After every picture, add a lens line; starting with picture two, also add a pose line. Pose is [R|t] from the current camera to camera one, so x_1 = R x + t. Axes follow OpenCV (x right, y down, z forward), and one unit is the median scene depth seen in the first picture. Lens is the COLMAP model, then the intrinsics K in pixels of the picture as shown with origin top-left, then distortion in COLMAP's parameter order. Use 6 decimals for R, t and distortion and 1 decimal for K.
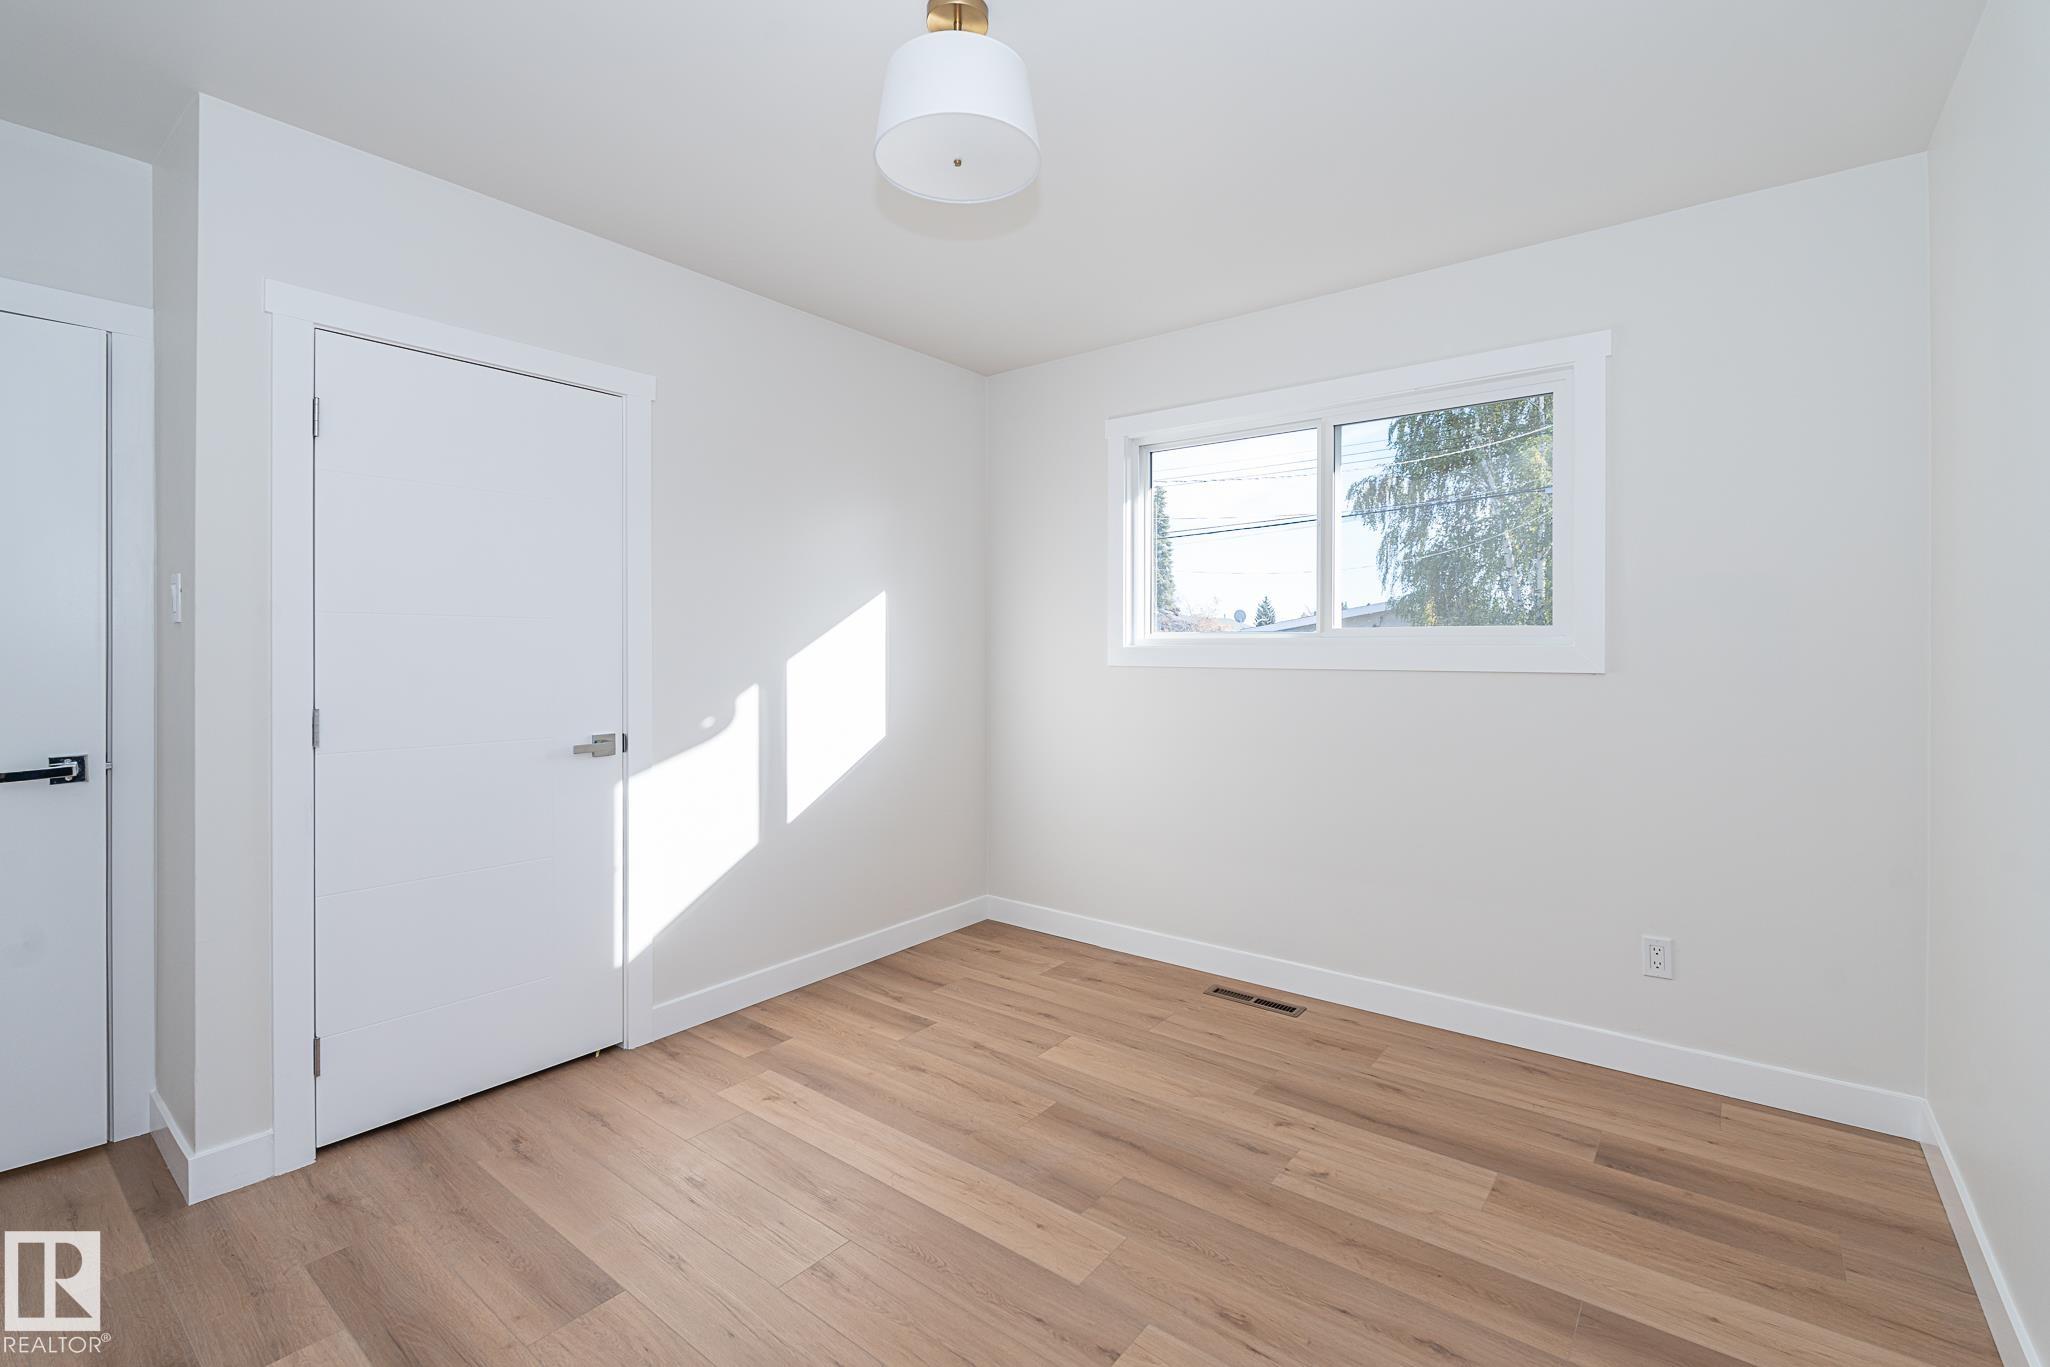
lens RADIAL K [[912.9, 0, 1025.0], [0, 912.9, 683.5], [0, 0, 1]] dist [-0.001607, 0.000155]
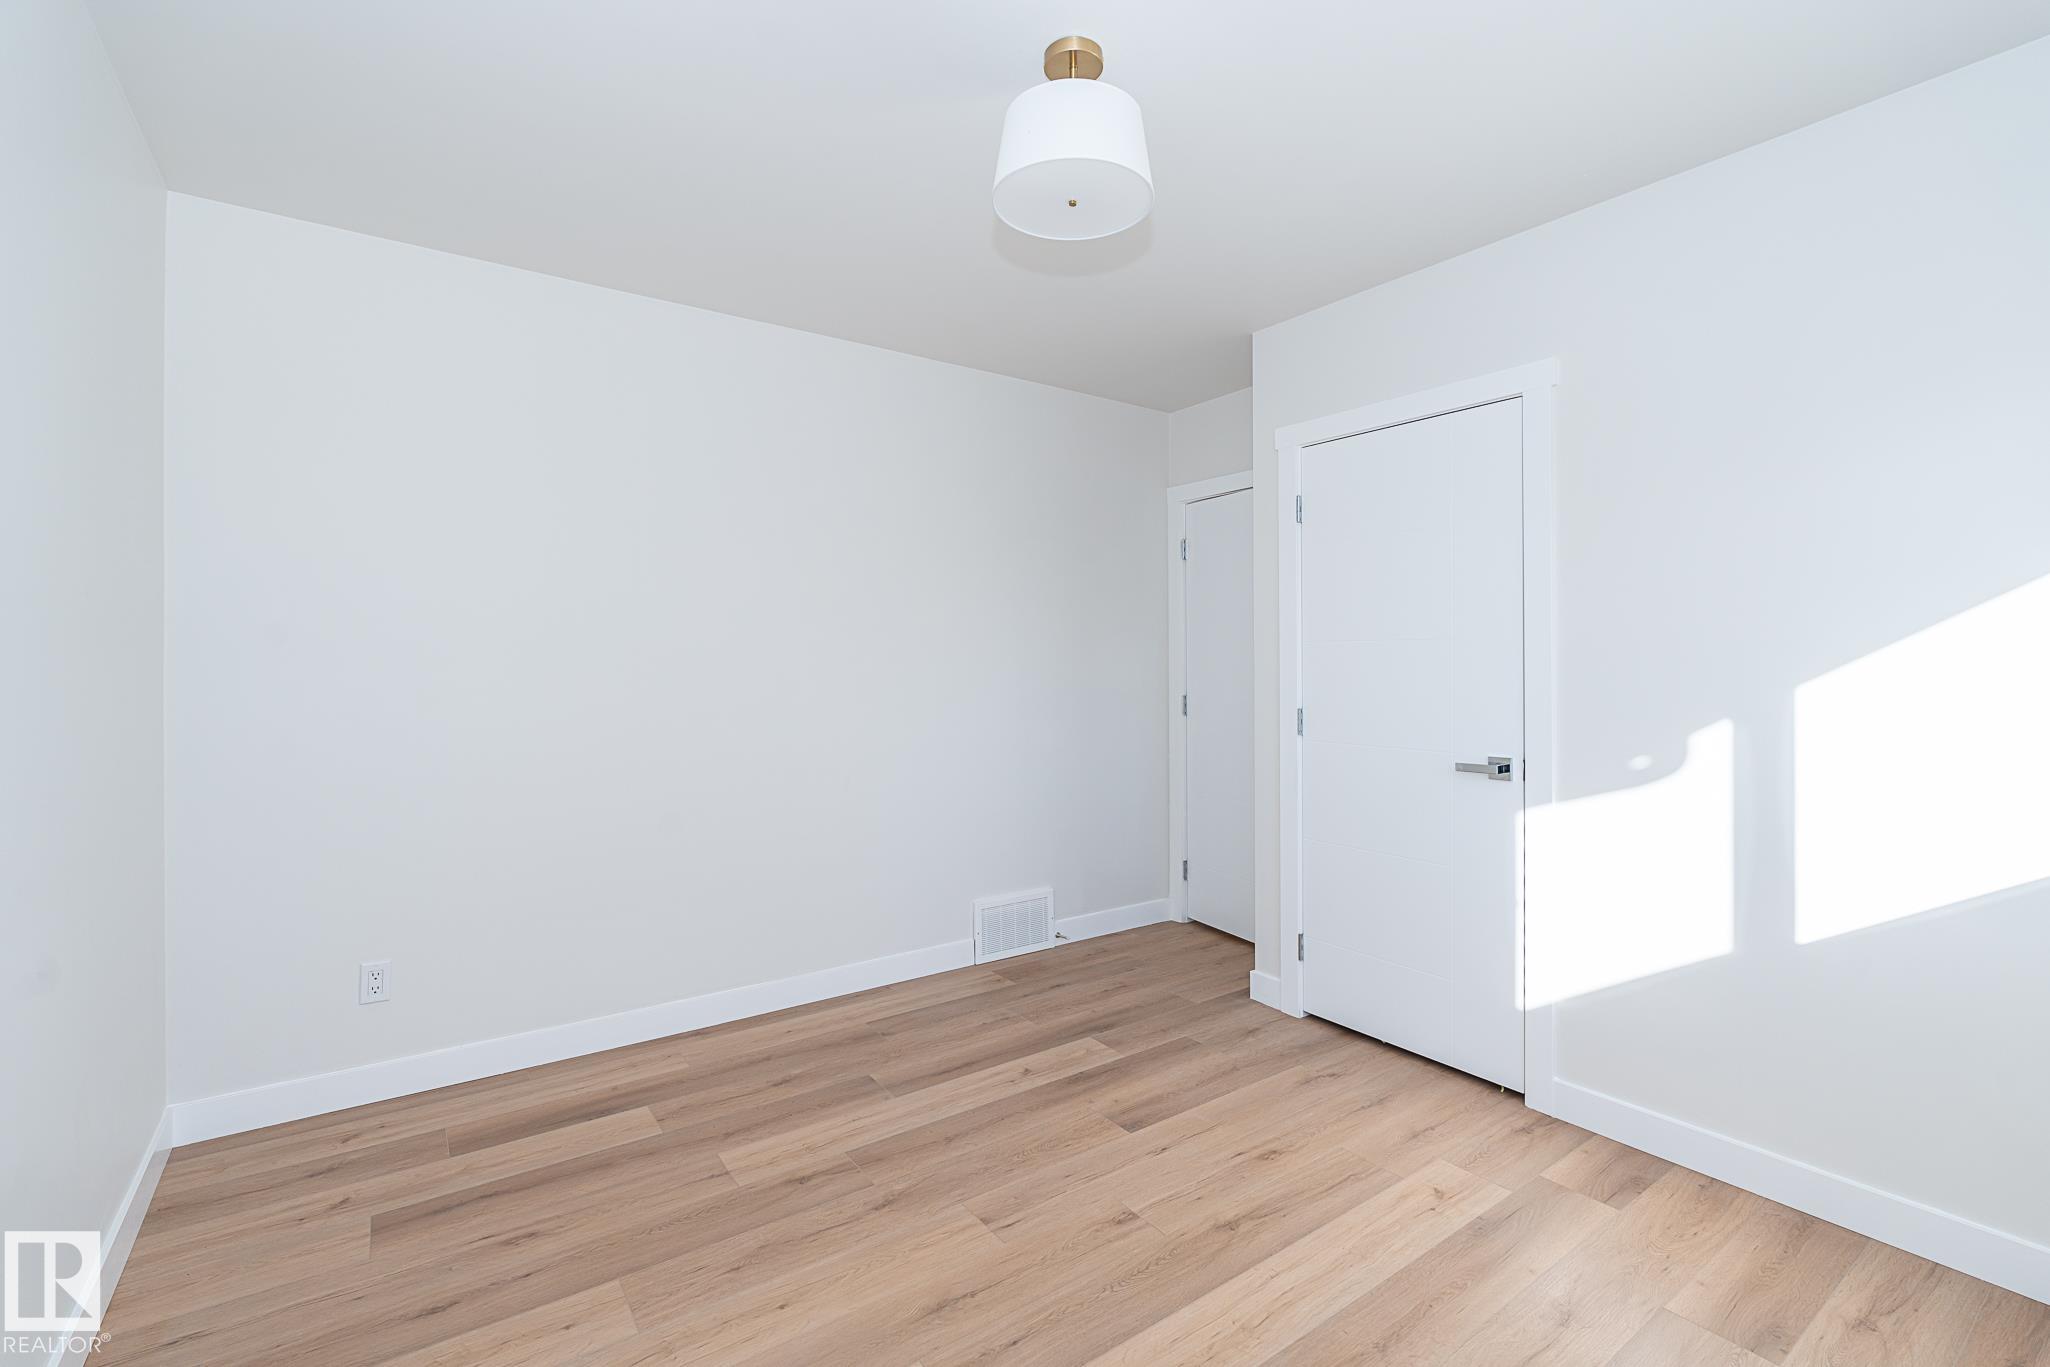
lens RADIAL K [[907.6, 0, 1025.0], [0, 907.6, 651.0], [0, 0, 1]] dist [0.000140, 0.000032]
pose [[-0.280914, -0.008956, -0.959691, 0.597525], [-0.031712, 0.999497, -0.000045, -0.040278], [0.959209, 0.030421, -0.281057, 0.773082]]
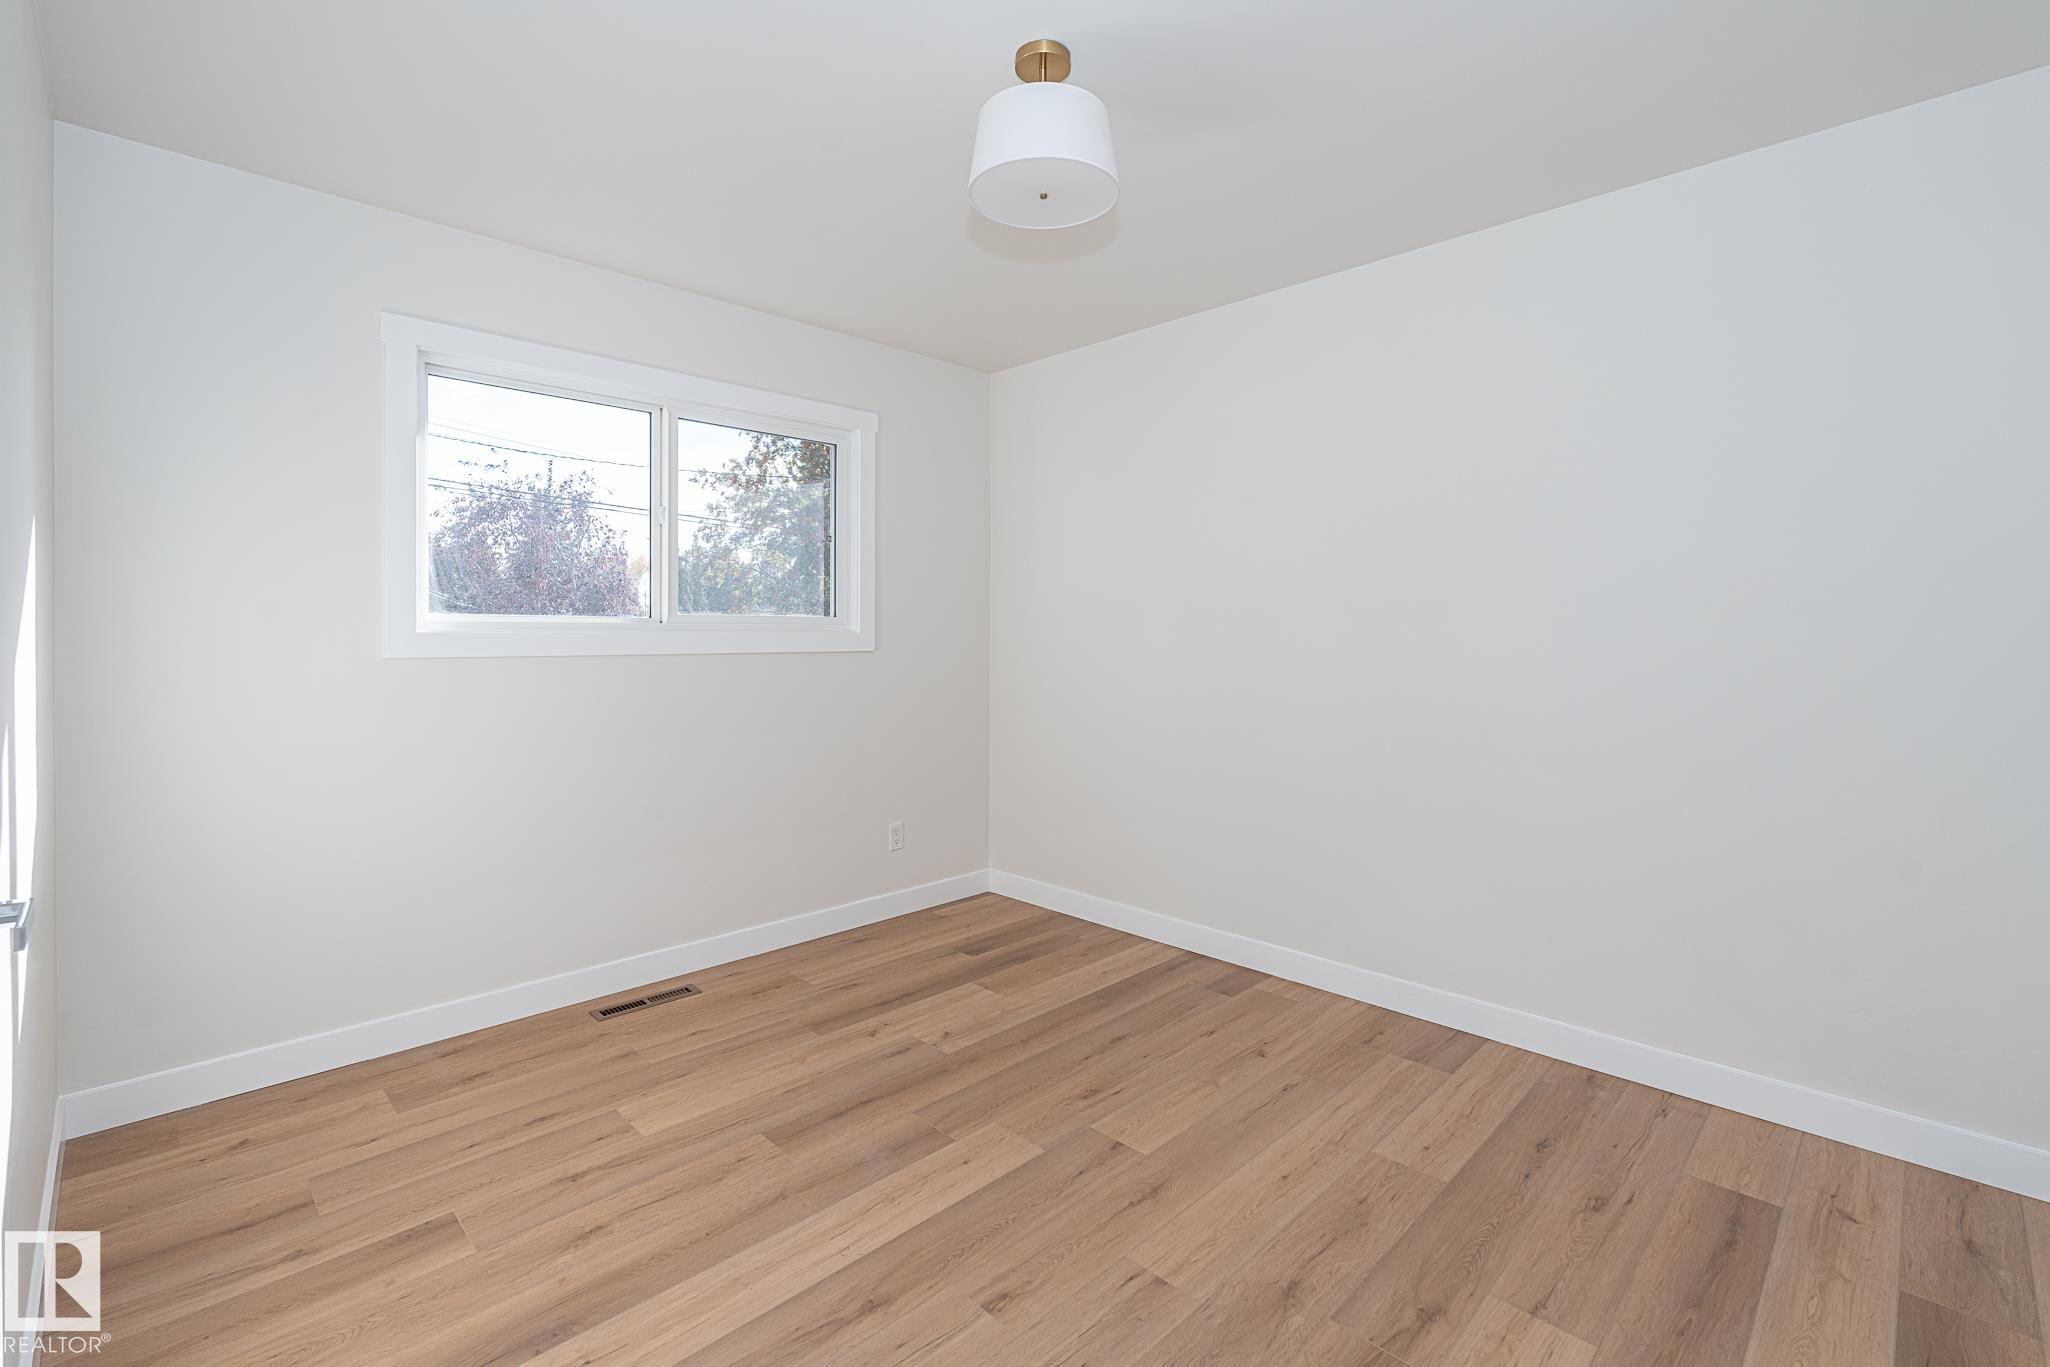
lens RADIAL K [[912.9, 0, 1025.0], [0, 912.9, 683.5], [0, 0, 1]] dist [-0.001607, 0.000155]
pose [[0.113943, -0.052437, 0.992102, -0.732562], [0.033979, 0.998228, 0.048858, -0.023508], [-0.992906, 0.028144, 0.115523, 0.555495]]
